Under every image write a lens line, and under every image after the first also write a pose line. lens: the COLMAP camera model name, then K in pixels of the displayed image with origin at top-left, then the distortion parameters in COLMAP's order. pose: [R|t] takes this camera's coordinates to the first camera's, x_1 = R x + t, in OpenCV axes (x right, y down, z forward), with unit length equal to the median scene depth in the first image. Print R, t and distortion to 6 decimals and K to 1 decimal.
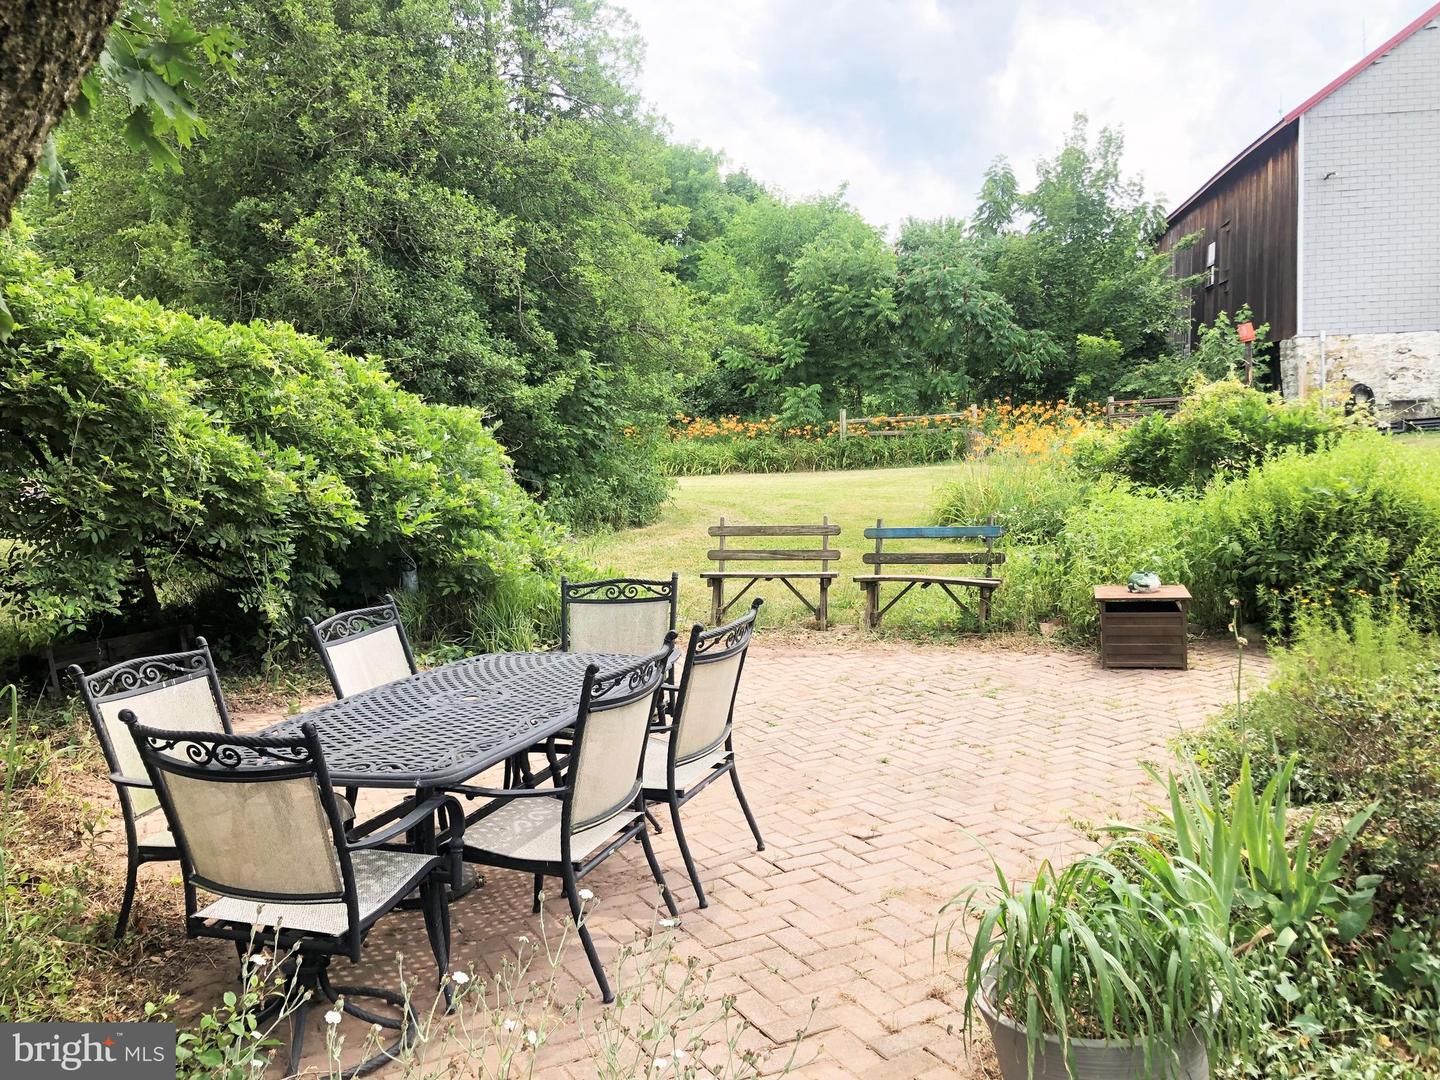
lens RADIAL K [[1179.9, 0, 719.8], [0, 1179.9, 540.2], [0, 0, 1]] dist [-0.000685, -0.026412]
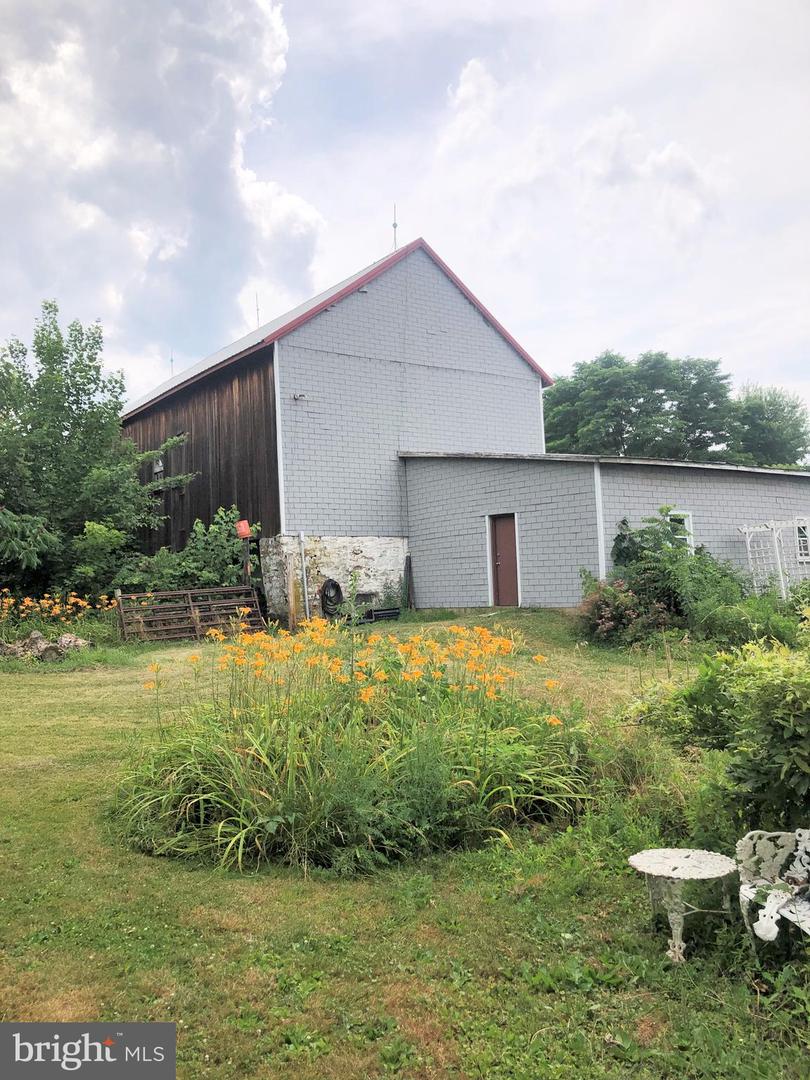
lens RADIAL K [[884.9, 0, 405.0], [0, 884.9, 542.0], [0, 0, 1]] dist [-0.000685, -0.026412]
pose [[0.694659, 0.047287, 0.717783, -0.016277], [0.081617, 0.986212, -0.143959, -0.040416], [-0.714694, 0.158585, 0.681222, 0.364739]]
